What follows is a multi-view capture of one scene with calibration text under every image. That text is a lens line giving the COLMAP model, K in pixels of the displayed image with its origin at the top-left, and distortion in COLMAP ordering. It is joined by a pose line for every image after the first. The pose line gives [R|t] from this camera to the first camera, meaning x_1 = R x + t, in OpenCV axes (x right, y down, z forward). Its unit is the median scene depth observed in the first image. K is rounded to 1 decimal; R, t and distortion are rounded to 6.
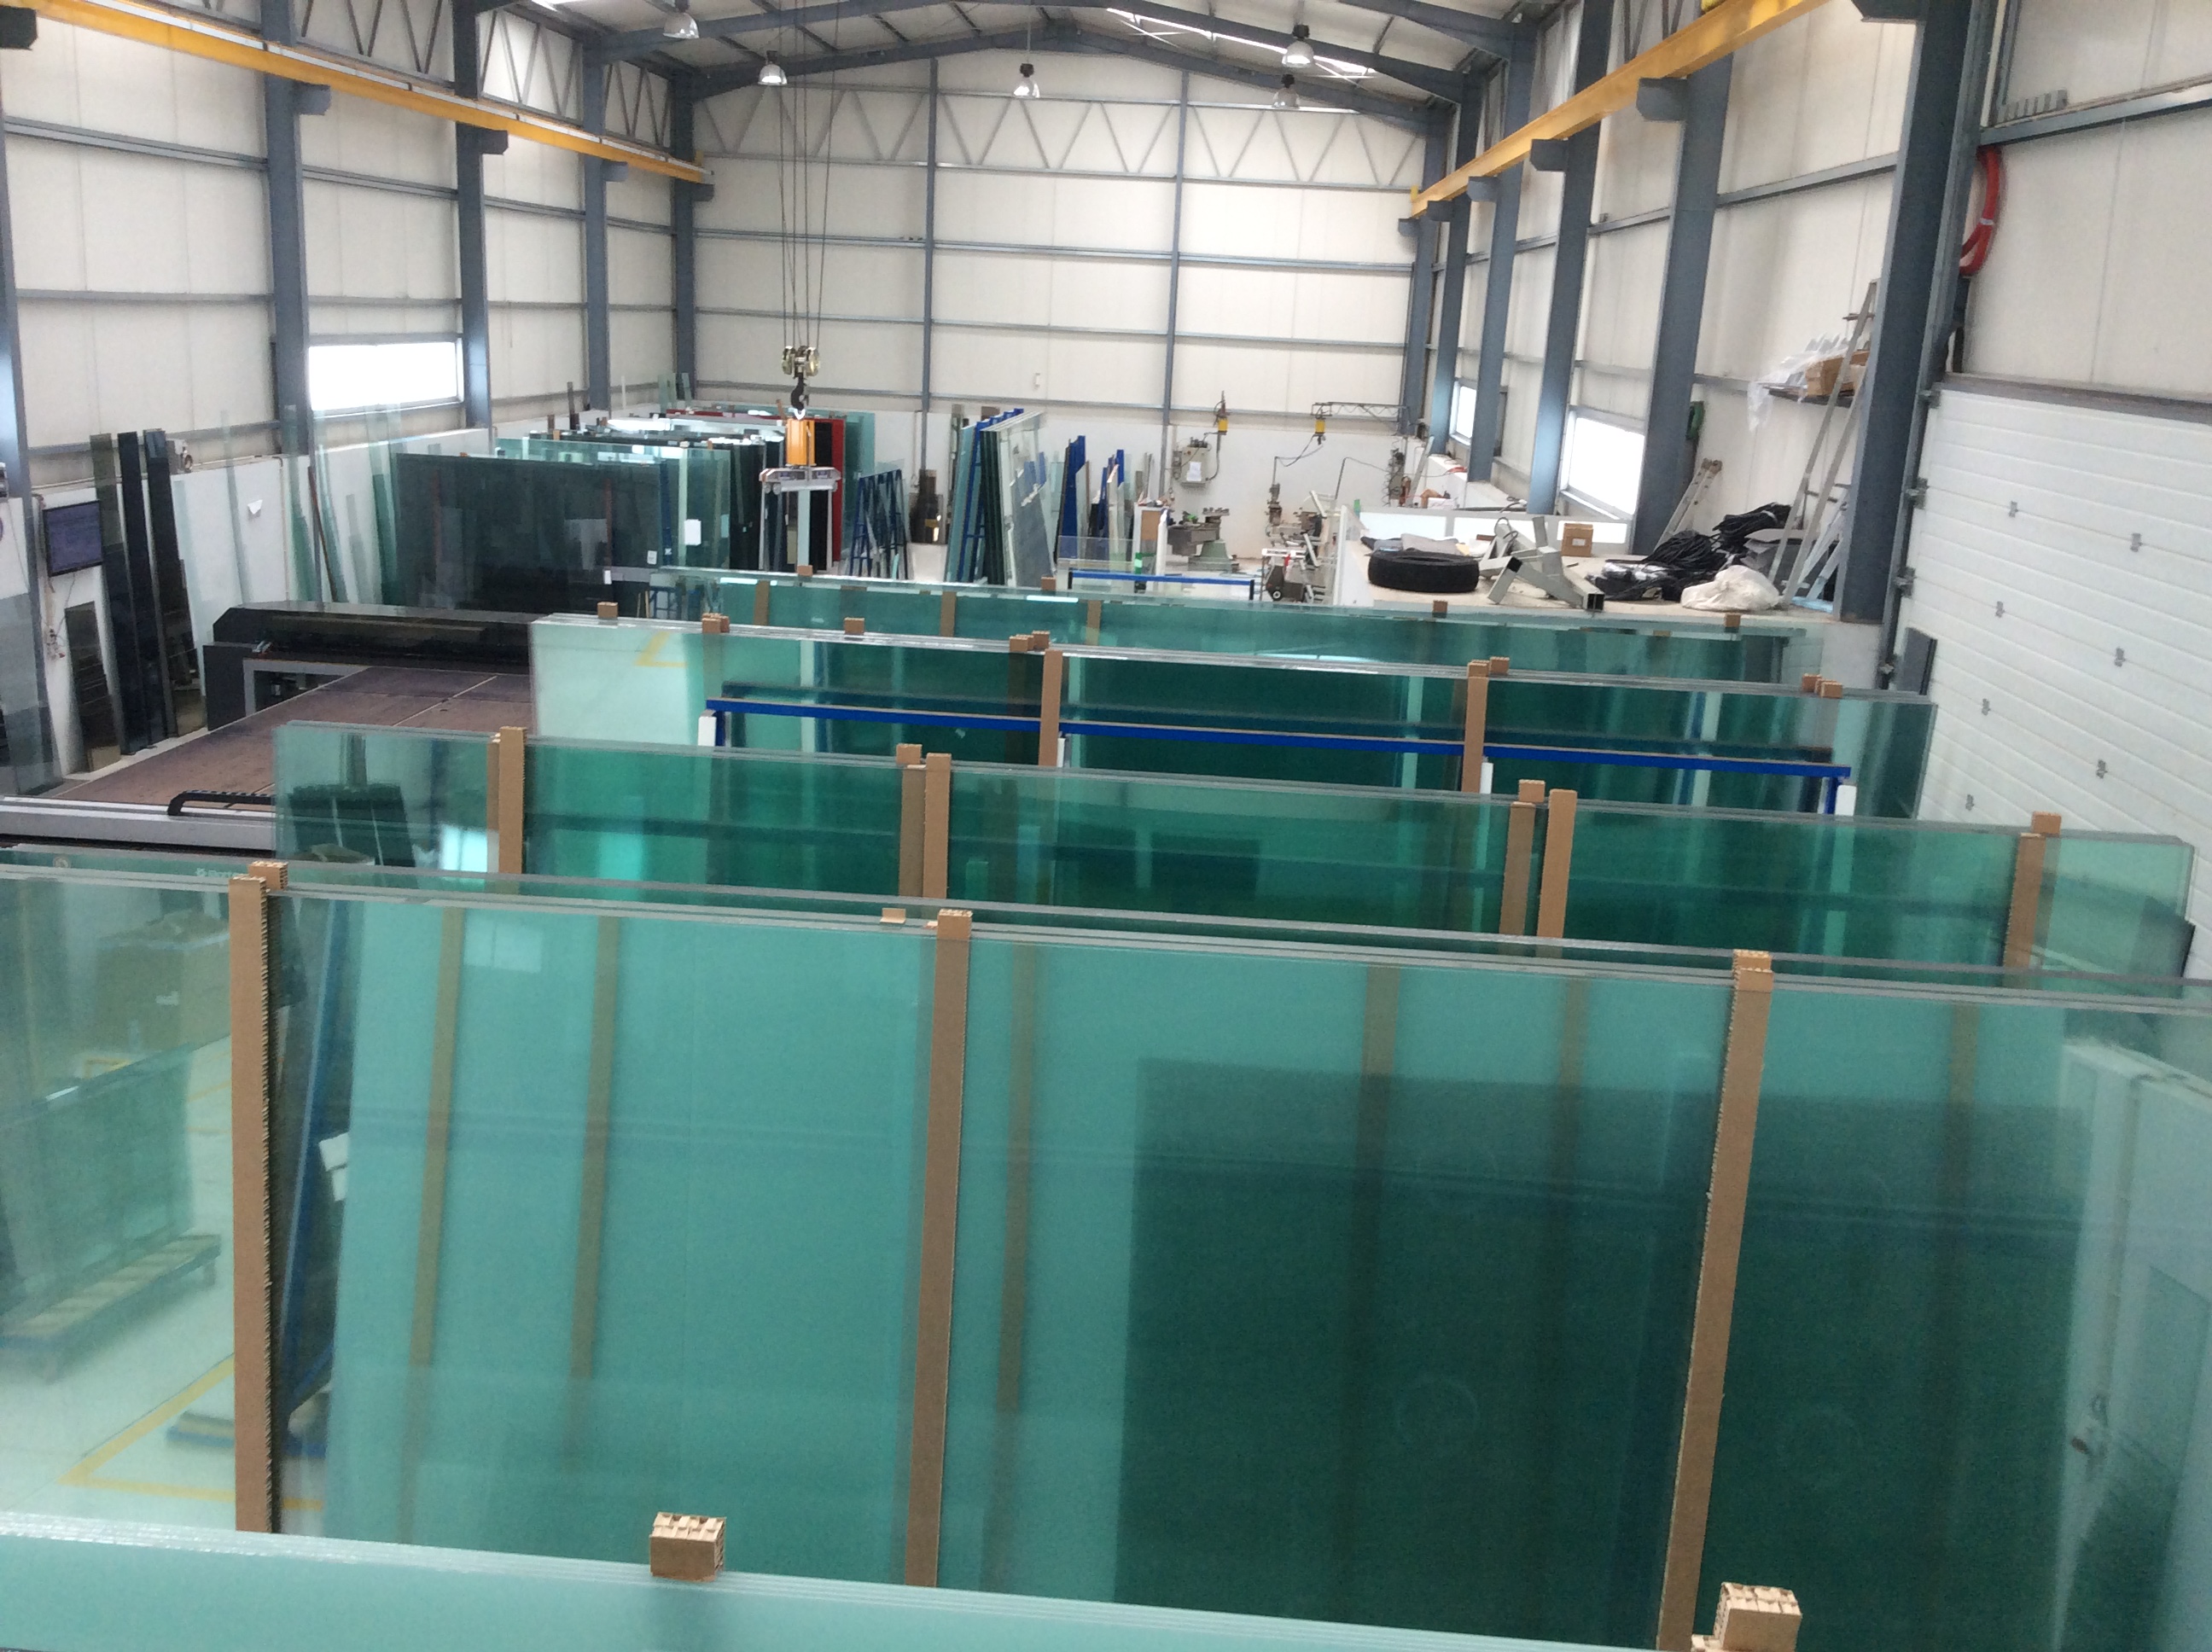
lens RADIAL K [[2043.3, 0, 1106.0], [0, 2043.3, 826.0], [0, 0, 1]] dist [0.129310, -0.298513]
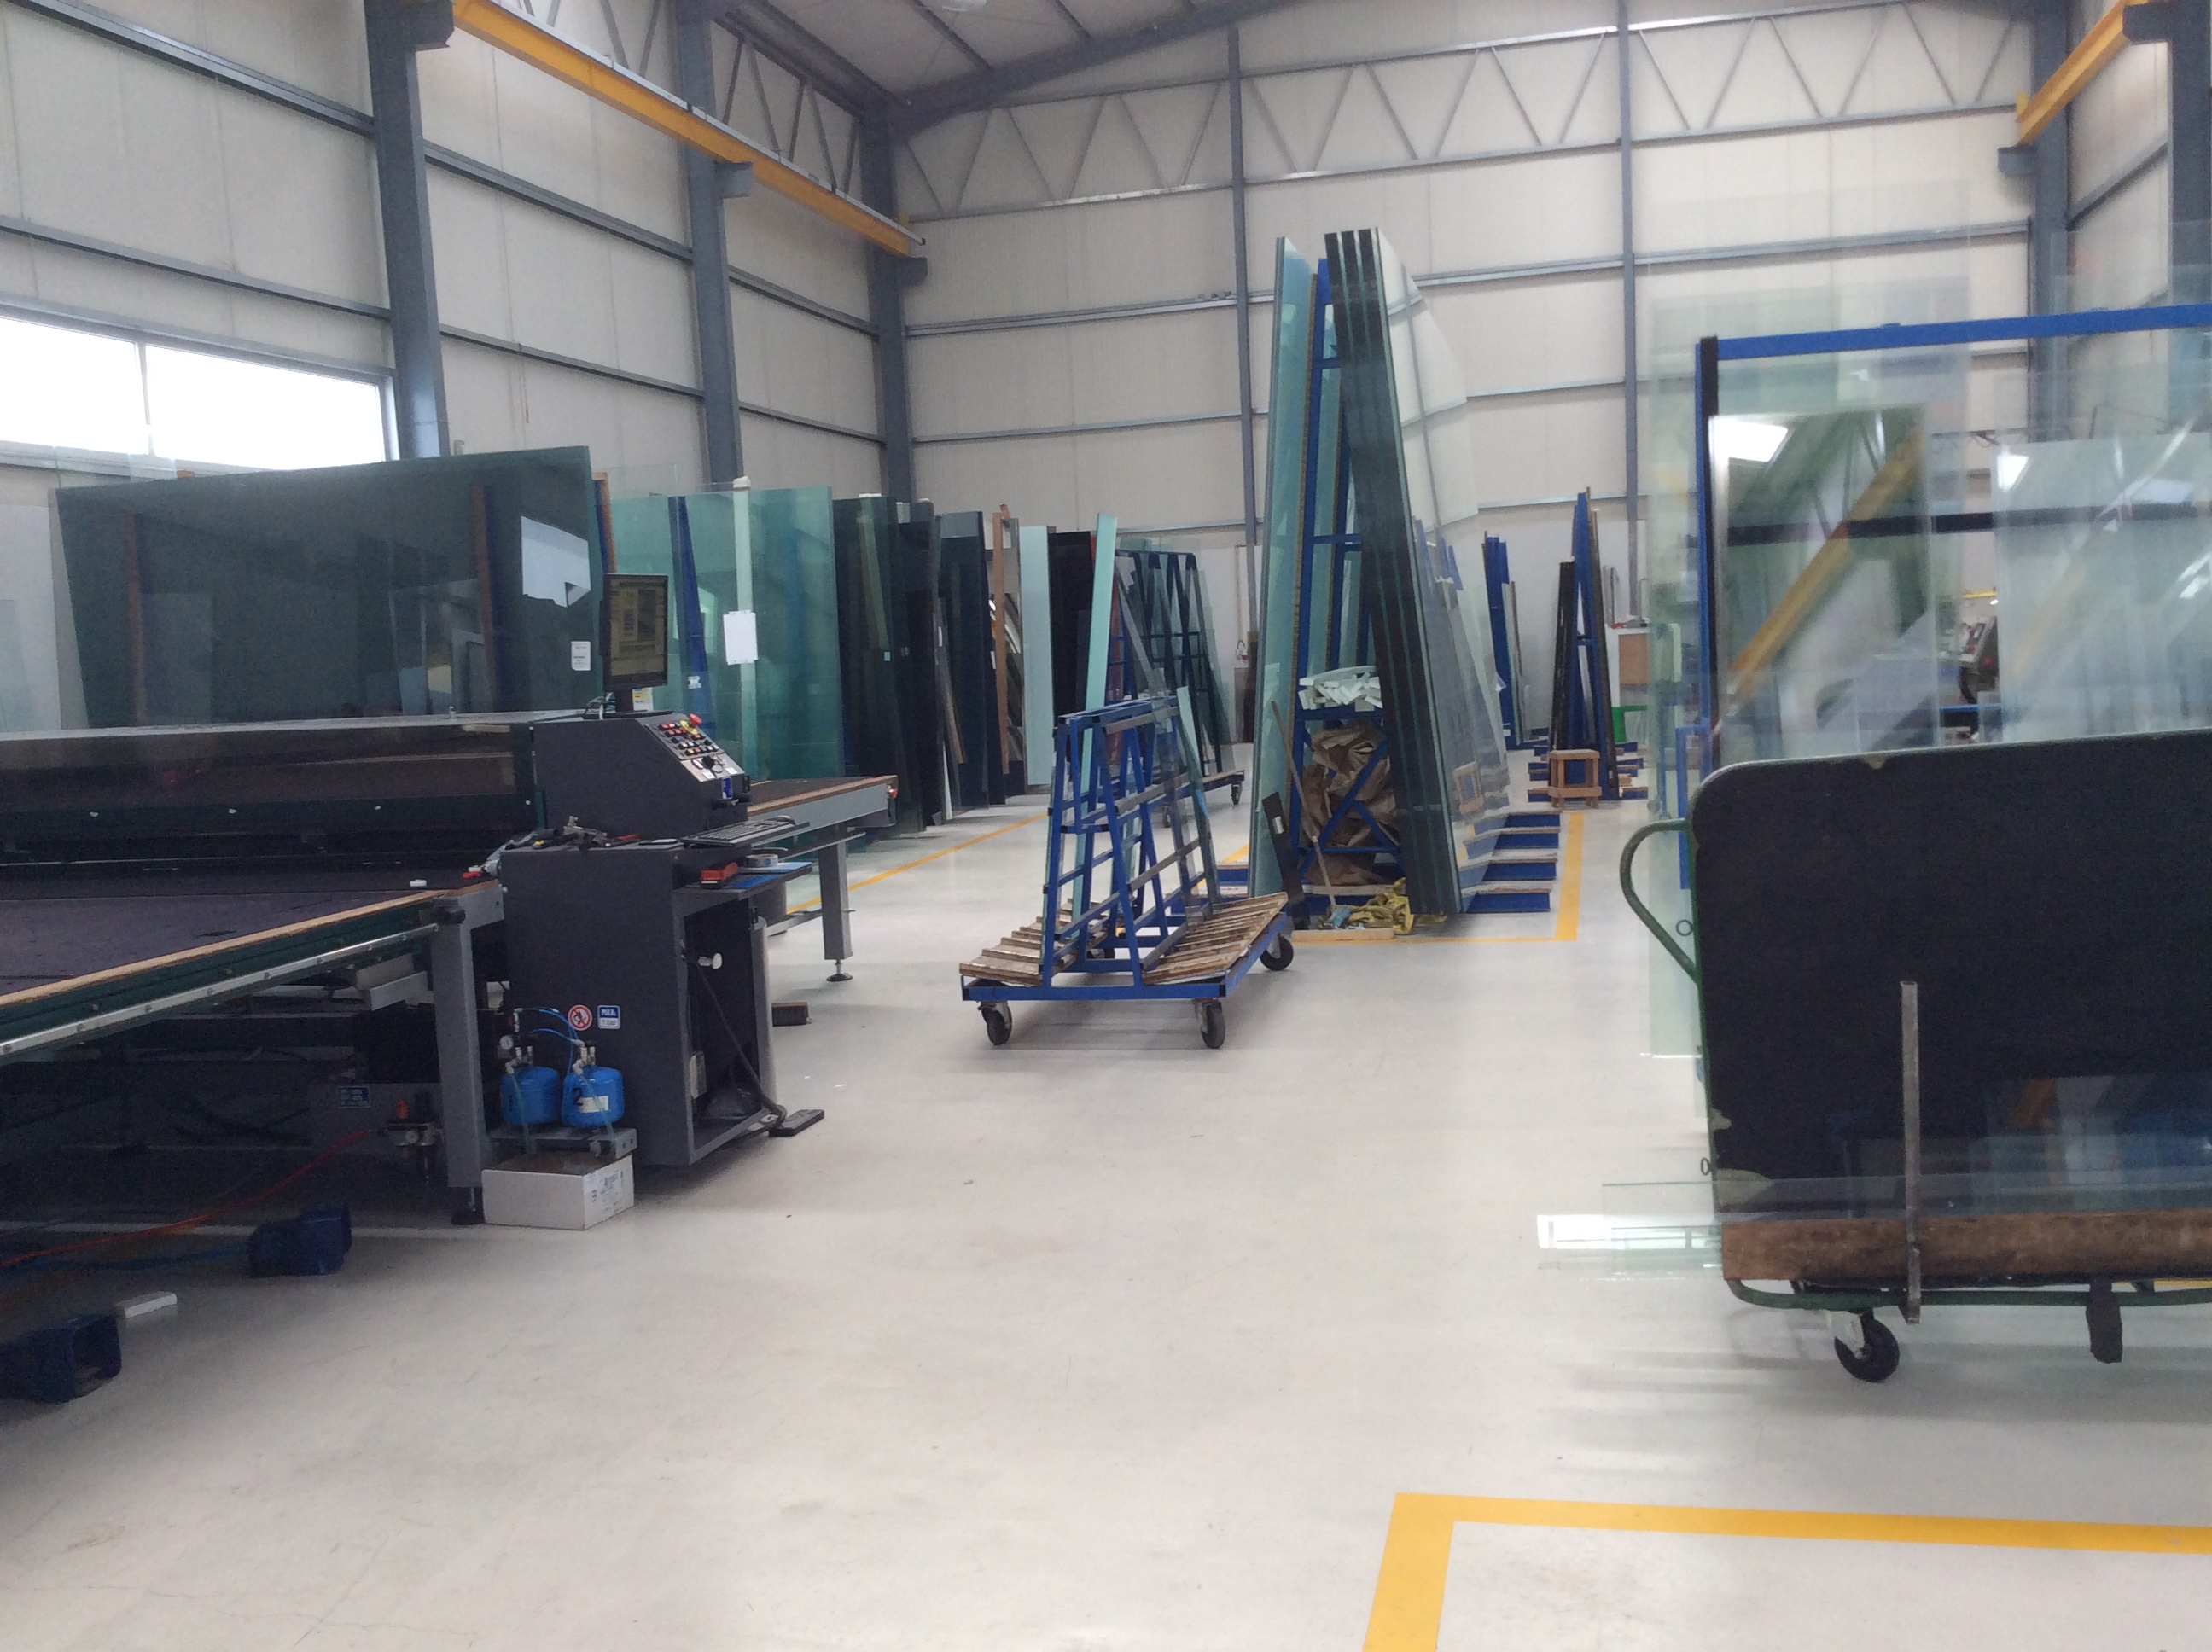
lens RADIAL K [[2017.7, 0, 1106.0], [0, 2017.7, 826.0], [0, 0, 1]] dist [0.116689, -0.239779]
pose [[0.980067, -0.083791, -0.180135, -0.038454], [0.055378, 0.985991, -0.157338, -0.021763], [0.190795, 0.144226, 0.970977, 0.576396]]
